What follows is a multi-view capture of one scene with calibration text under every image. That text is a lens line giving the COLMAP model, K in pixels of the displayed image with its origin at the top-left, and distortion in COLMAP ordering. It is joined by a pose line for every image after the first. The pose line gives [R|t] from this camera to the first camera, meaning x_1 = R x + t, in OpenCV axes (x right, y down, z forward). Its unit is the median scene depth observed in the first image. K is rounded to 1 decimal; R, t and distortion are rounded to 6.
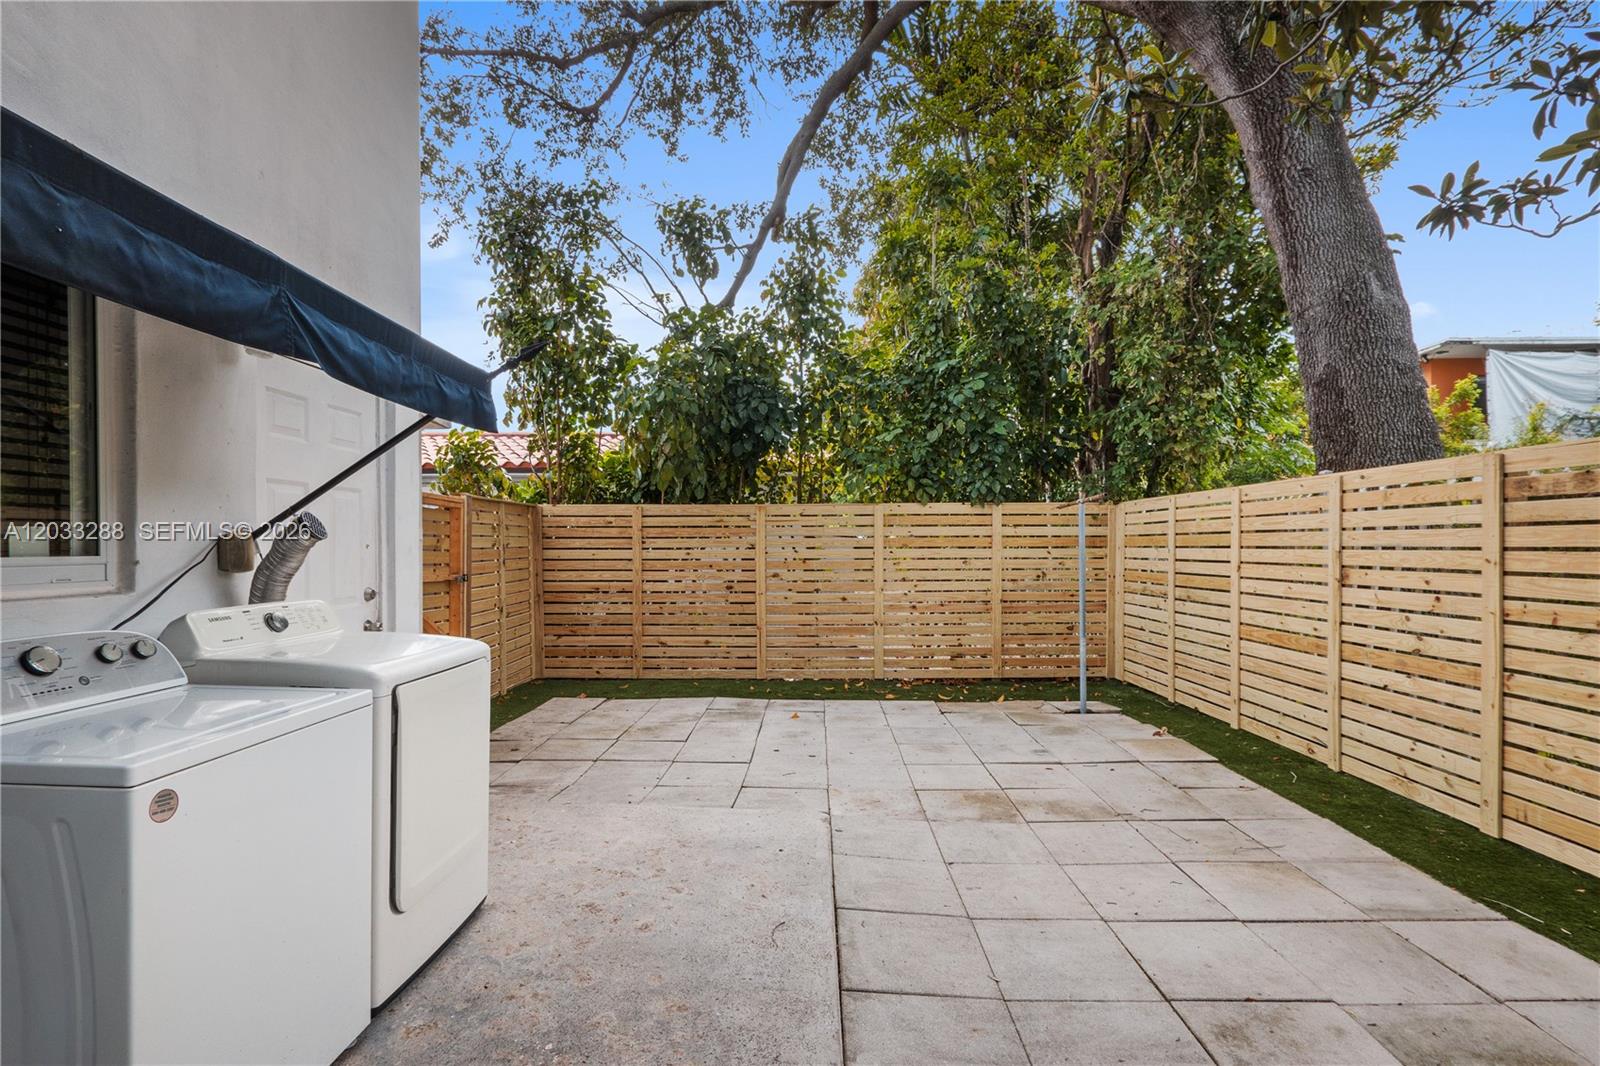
lens RADIAL K [[744.9, 0, 801.1], [0, 744.9, 543.0], [0, 0, 1]] dist [-0.003239, 0.001590]
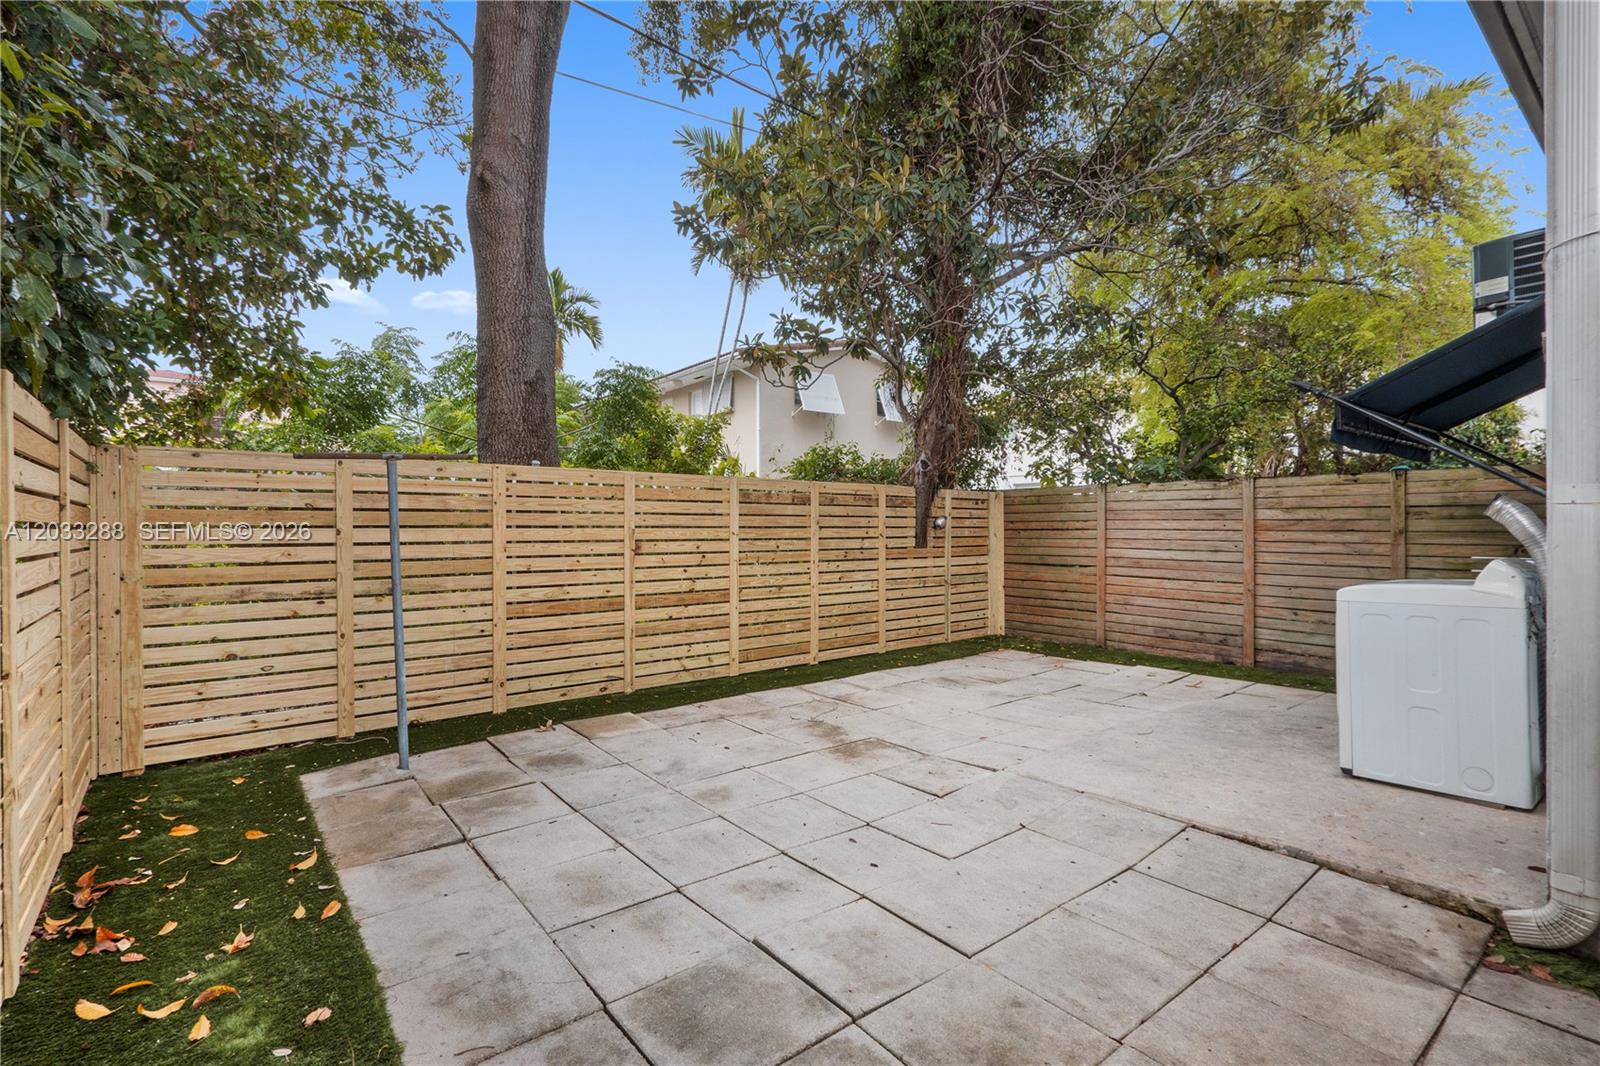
lens RADIAL K [[744.9, 0, 800.5], [0, 744.9, 531.9], [0, 0, 1]] dist [-0.003239, 0.001590]
pose [[-0.642066, -0.000451, 0.766649, -0.585755], [-0.001444, 0.999999, -0.000620, 0.018406], [-0.766648, -0.001505, -0.642066, 1.859988]]
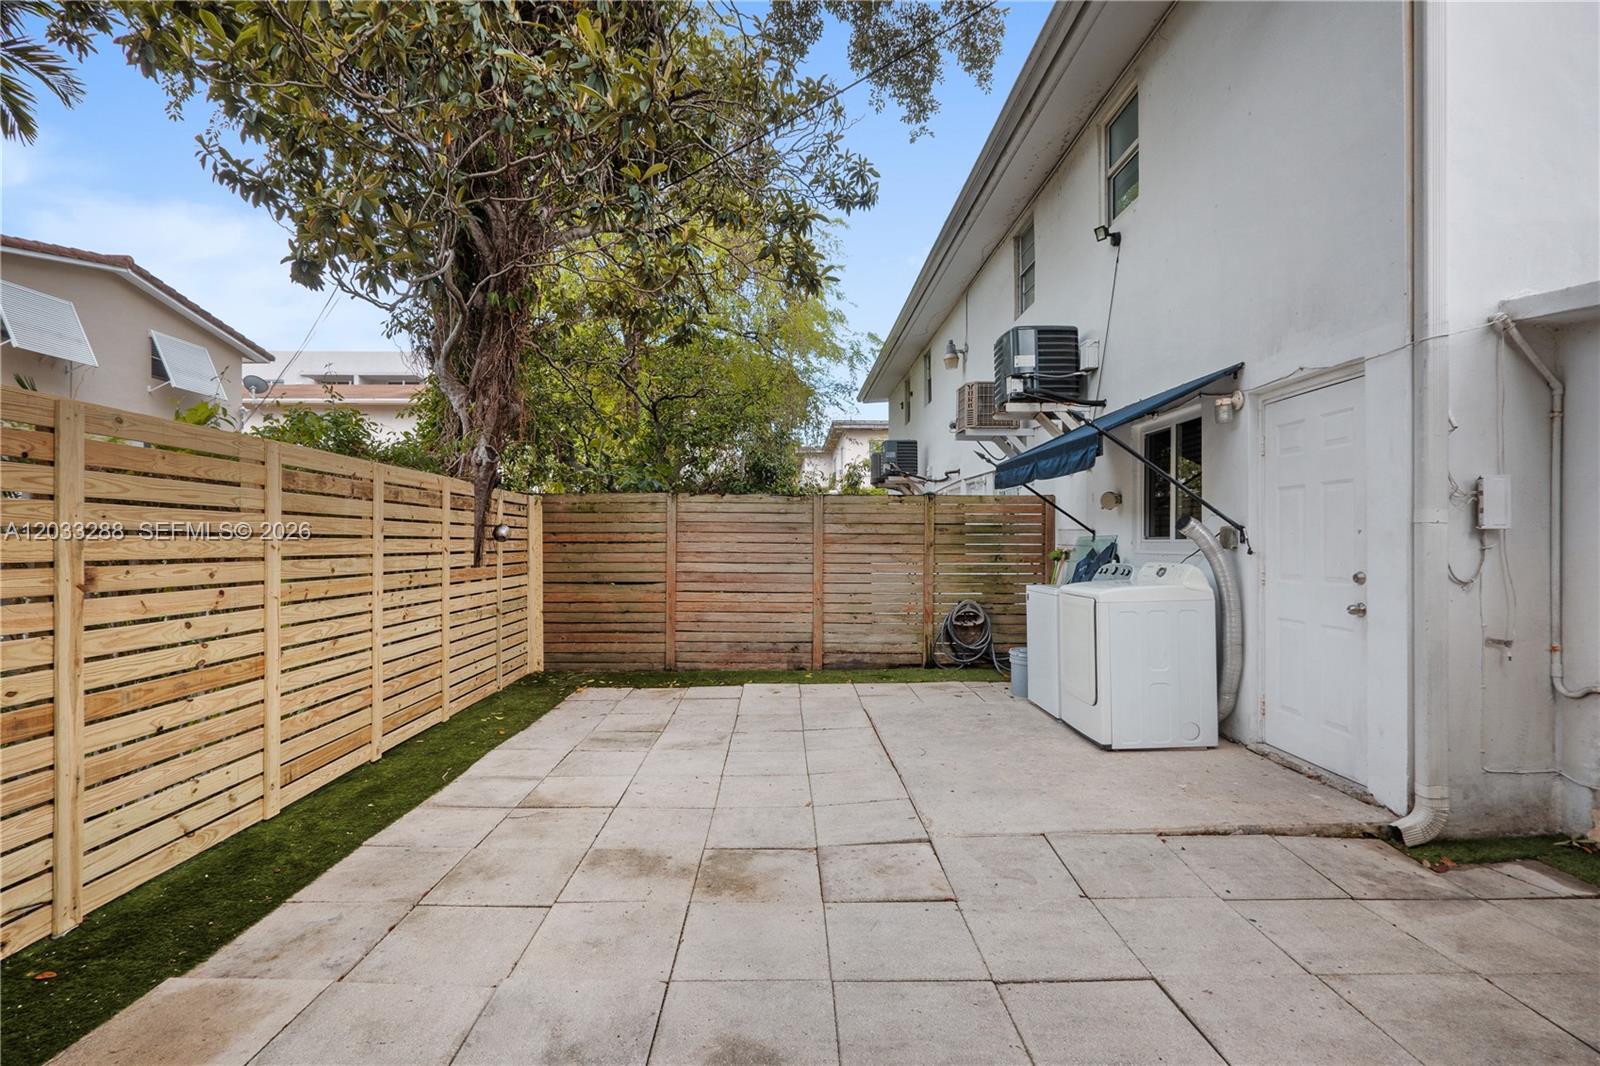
lens RADIAL K [[744.9, 0, 802.2], [0, 744.9, 539.4], [0, 0, 1]] dist [-0.003239, 0.001590]
pose [[-0.998993, 0.000687, -0.044856, 0.219132], [0.001157, 0.999945, -0.010441, 0.022310], [0.044847, -0.010482, -0.998939, 1.812223]]
